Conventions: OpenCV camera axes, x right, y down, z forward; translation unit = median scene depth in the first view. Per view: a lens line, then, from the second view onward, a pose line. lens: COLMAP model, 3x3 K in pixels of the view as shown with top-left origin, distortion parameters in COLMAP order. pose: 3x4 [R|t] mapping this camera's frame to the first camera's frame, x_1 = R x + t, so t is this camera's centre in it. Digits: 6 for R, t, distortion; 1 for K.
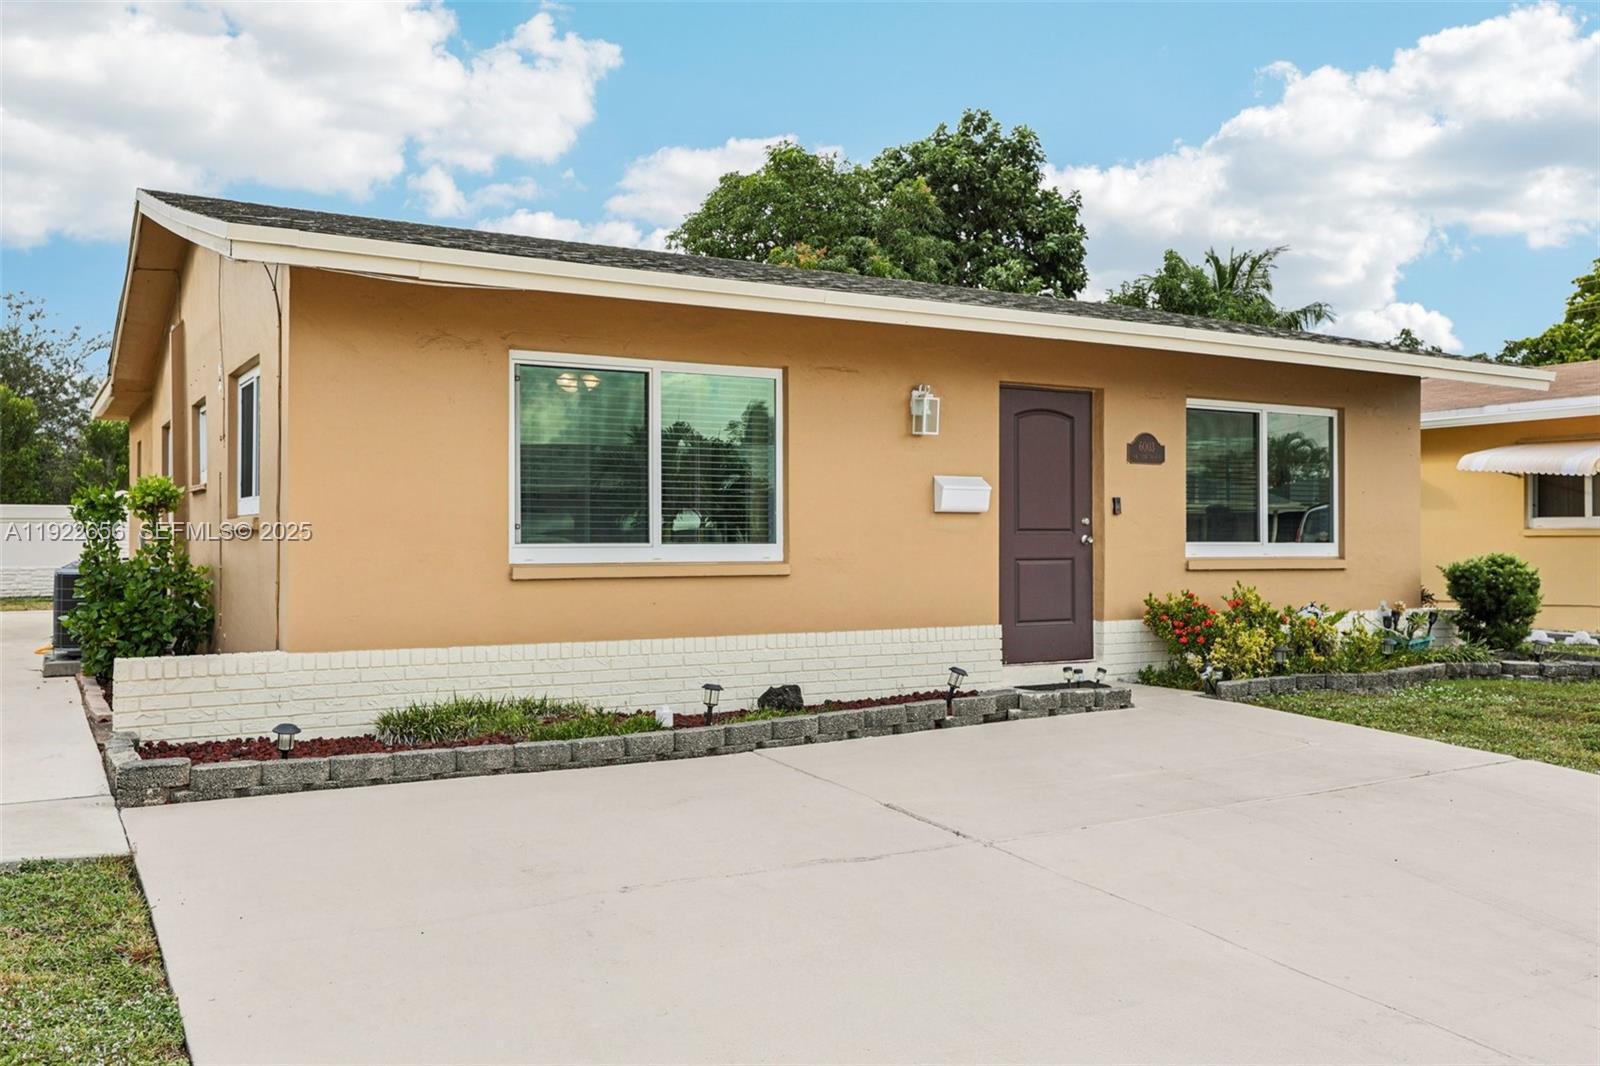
lens RADIAL K [[1198.9, 0, 752.1], [0, 1198.9, 529.1], [0, 0, 1]] dist [0.002527, -0.001124]
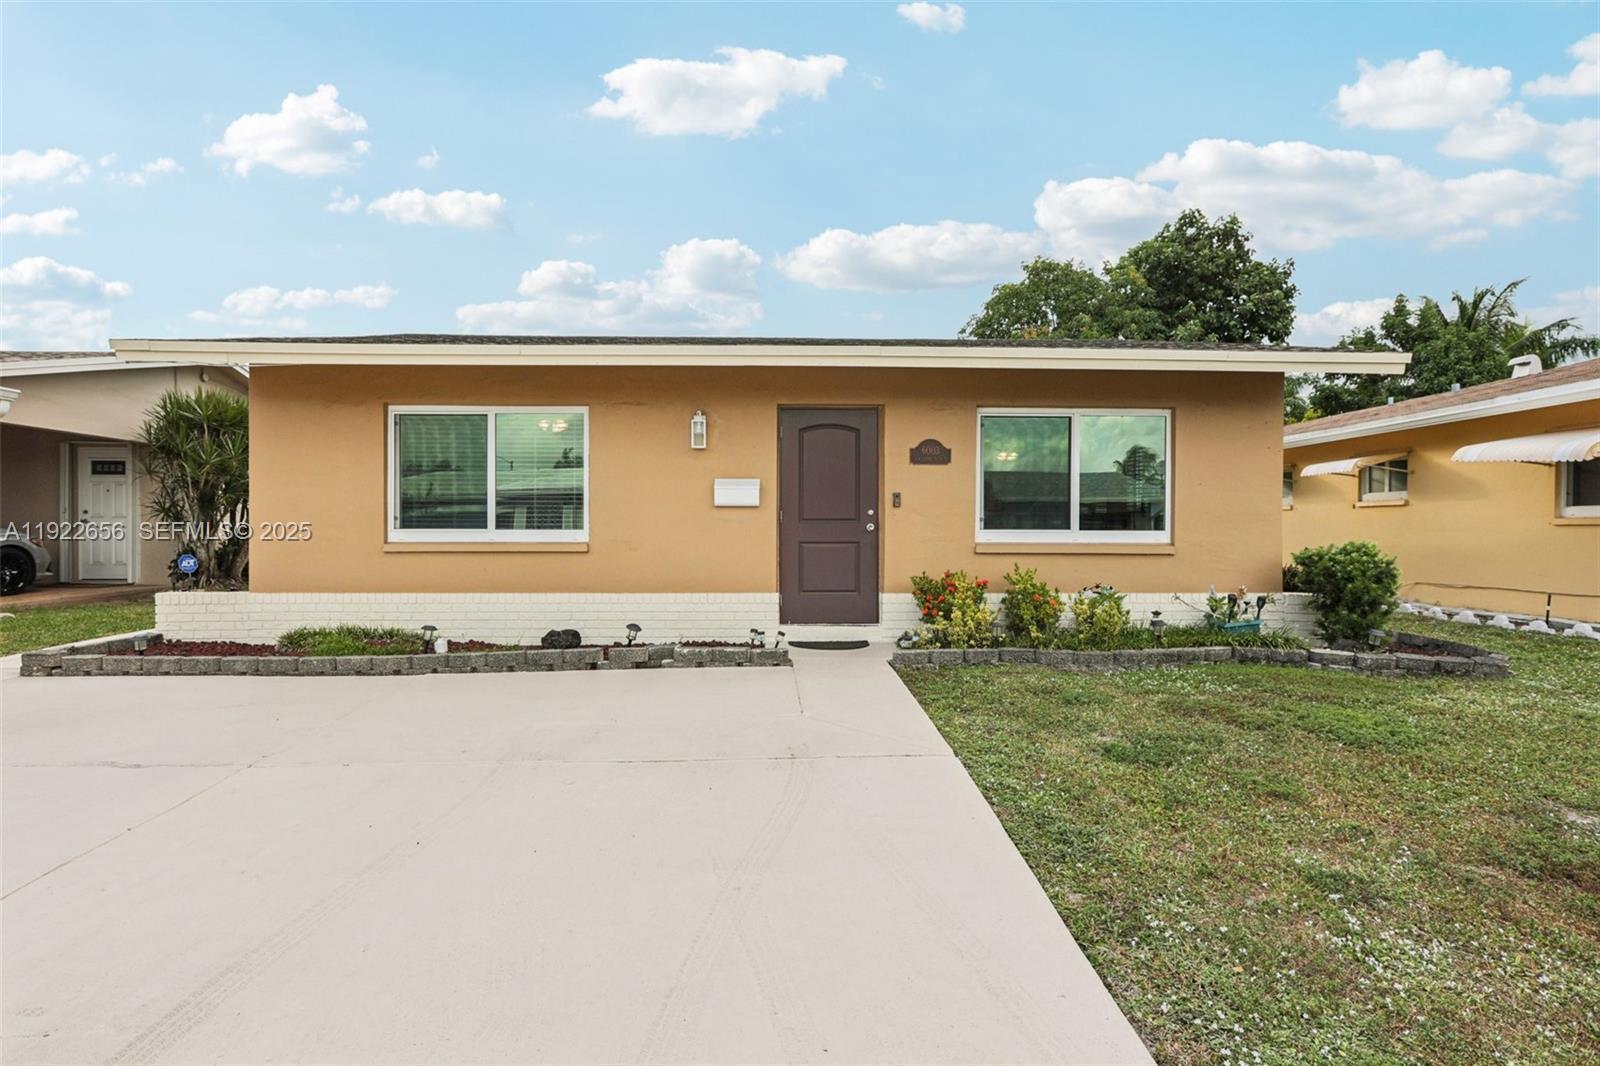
lens RADIAL K [[716.8, 0, 801.9], [0, 716.8, 533.5], [0, 0, 1]] dist [-0.001578, 0.003735]
pose [[0.900098, 0.003627, -0.435671, 0.557585], [0.002600, 0.999903, 0.013696, 0.005063], [0.435679, -0.013460, 0.900002, 0.310782]]
